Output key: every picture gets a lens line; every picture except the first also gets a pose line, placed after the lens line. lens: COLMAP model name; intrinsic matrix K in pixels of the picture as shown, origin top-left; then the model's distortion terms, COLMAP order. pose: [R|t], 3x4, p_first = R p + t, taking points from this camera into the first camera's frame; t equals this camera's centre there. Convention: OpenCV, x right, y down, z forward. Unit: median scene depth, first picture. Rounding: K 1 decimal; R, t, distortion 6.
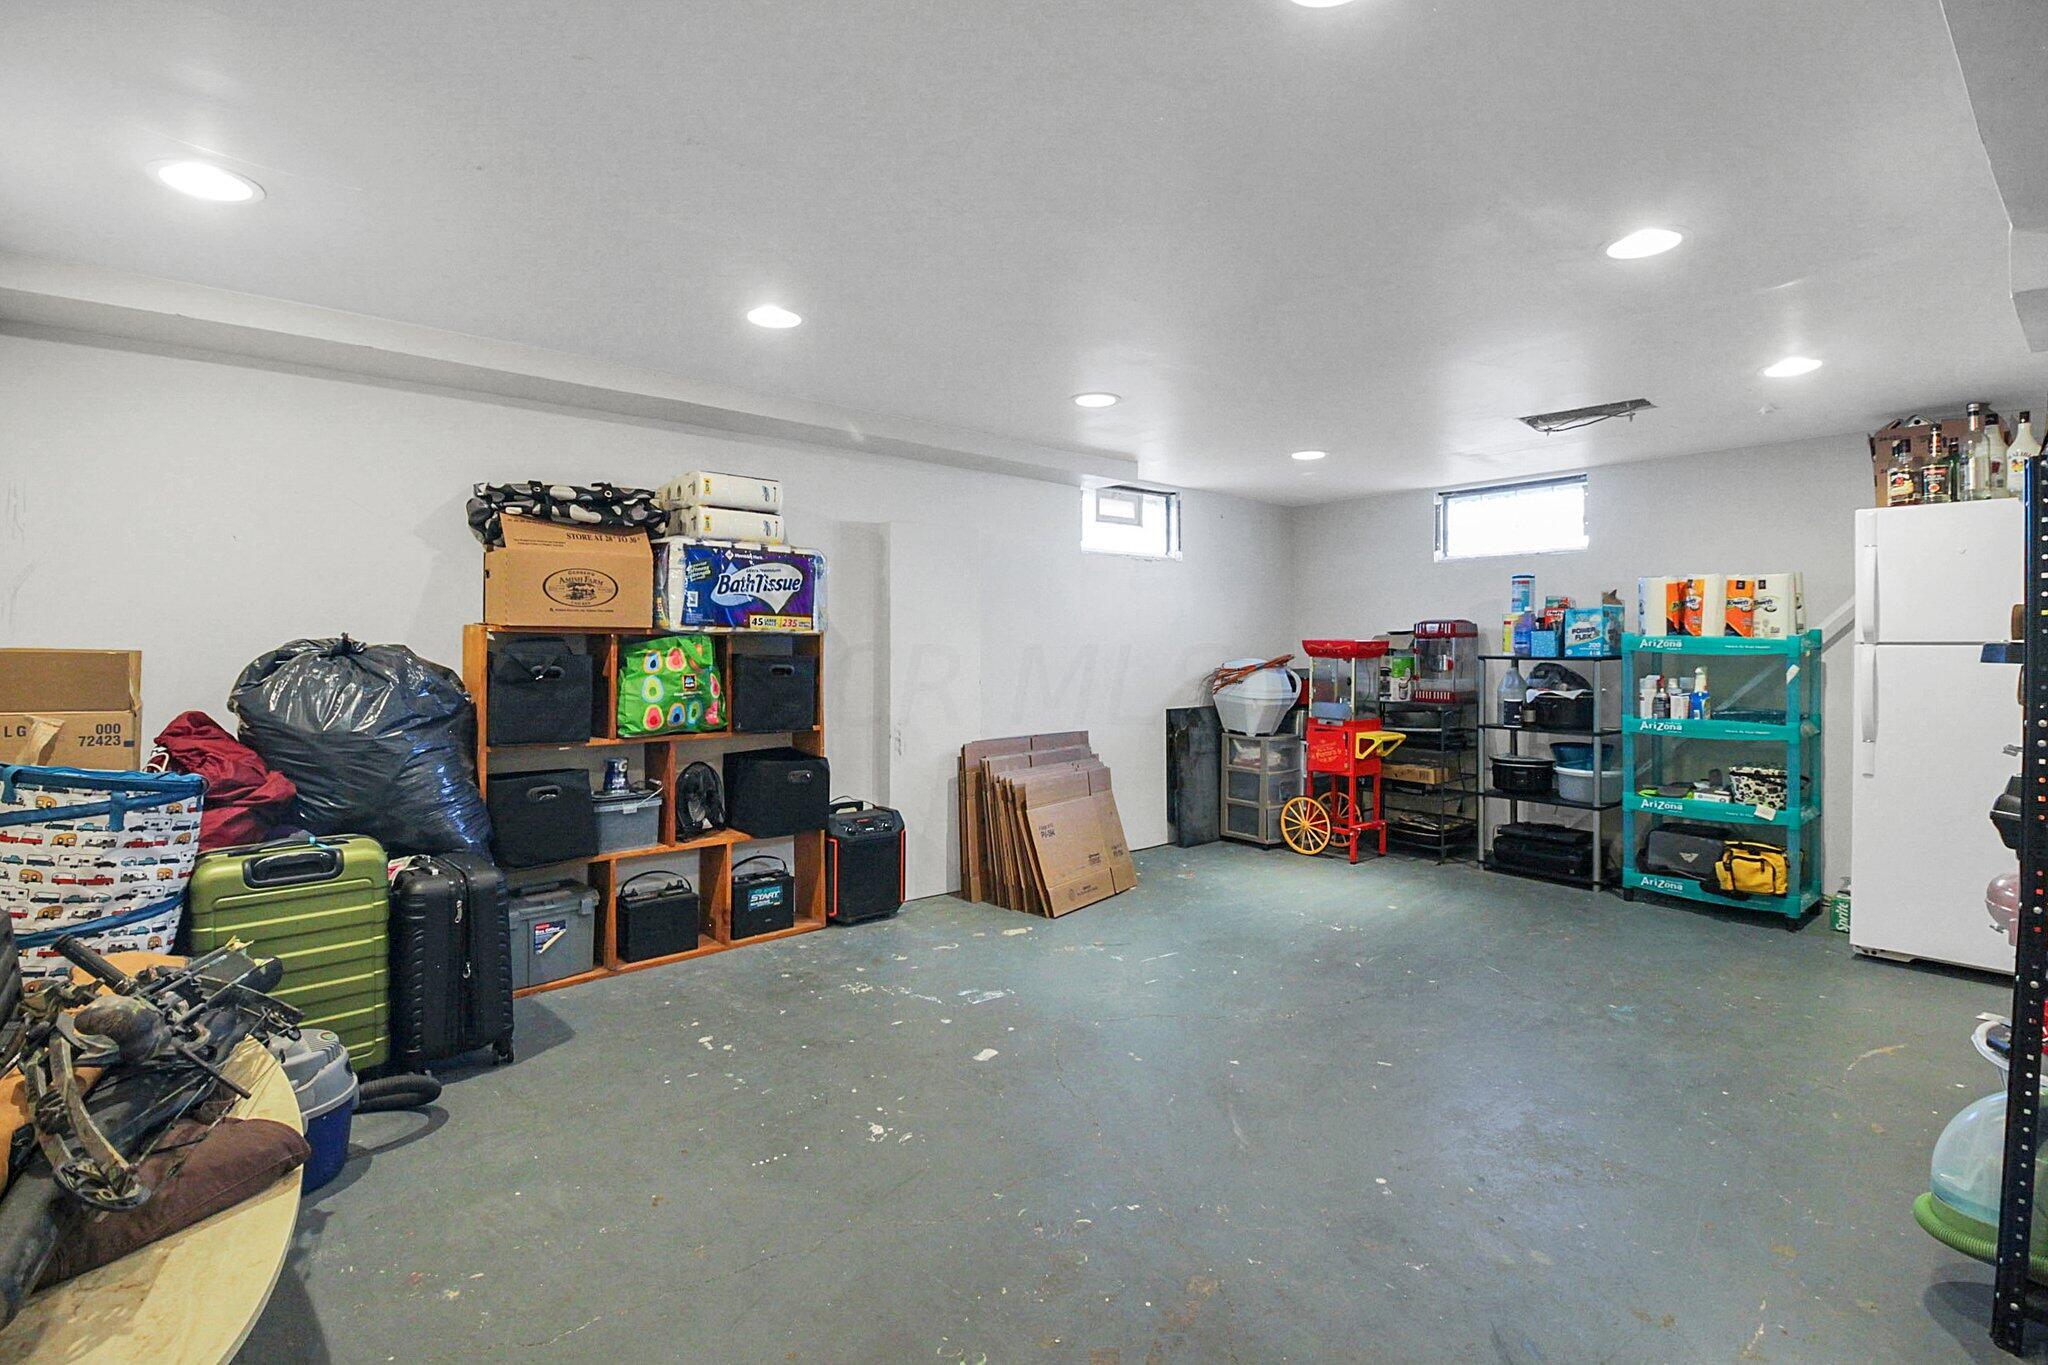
lens RADIAL K [[945.6, 0, 1019.5], [0, 945.6, 645.5], [0, 0, 1]] dist [-0.002996, -0.000652]
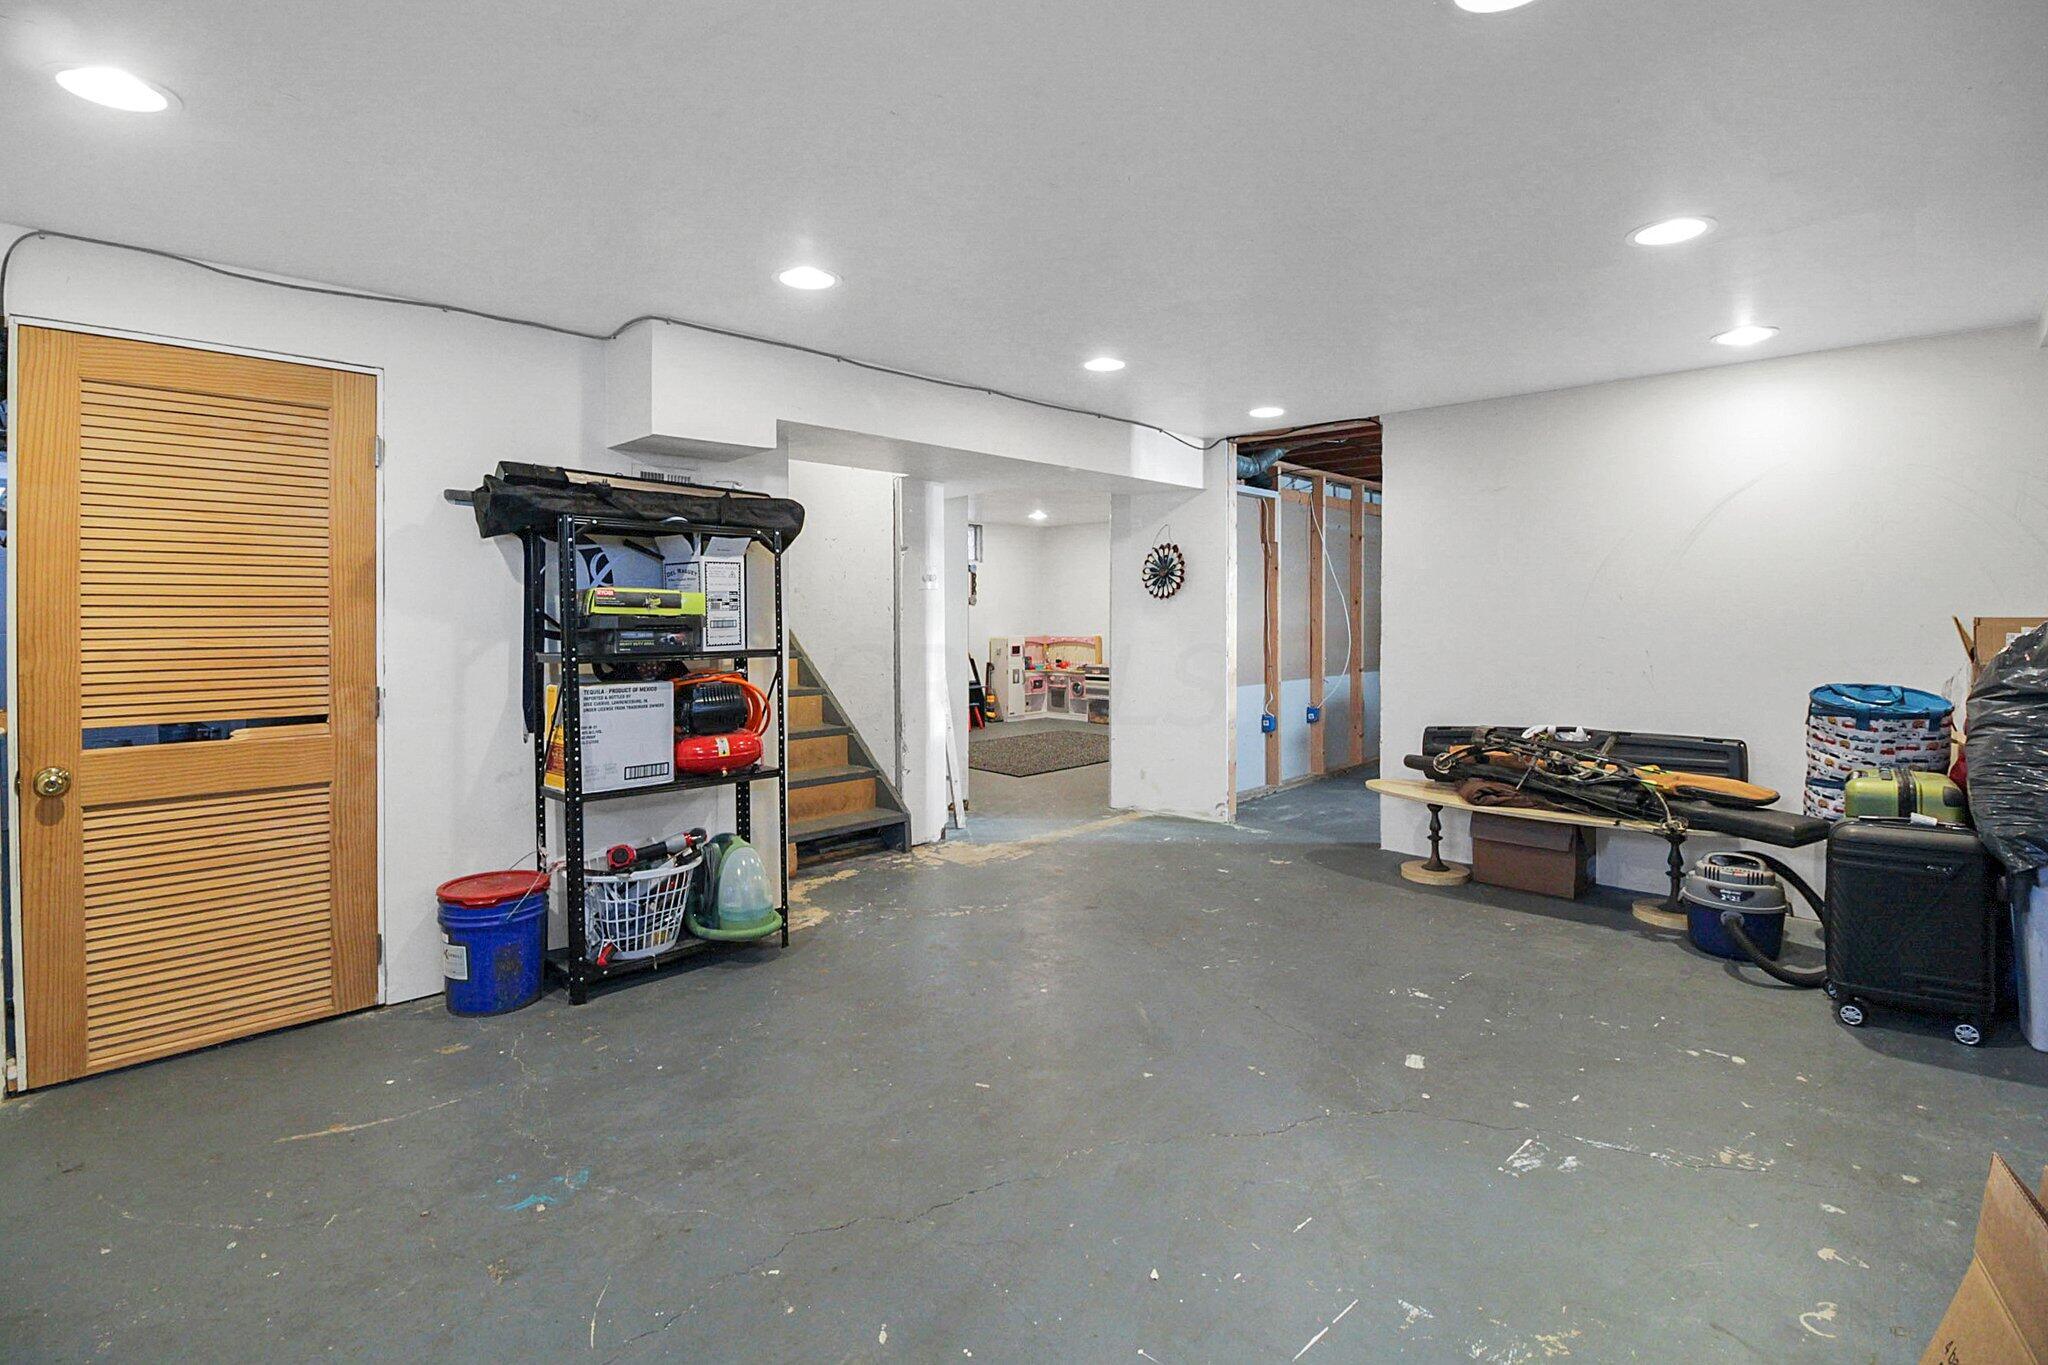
lens RADIAL K [[967.9, 0, 1017.3], [0, 967.9, 656.4], [0, 0, 1]] dist [-0.026744, -0.001022]
pose [[-0.994295, 0.008485, -0.106330, 0.411825], [0.004719, 0.999354, 0.035622, 0.007181], [0.106564, 0.034917, -0.993693, 1.740573]]
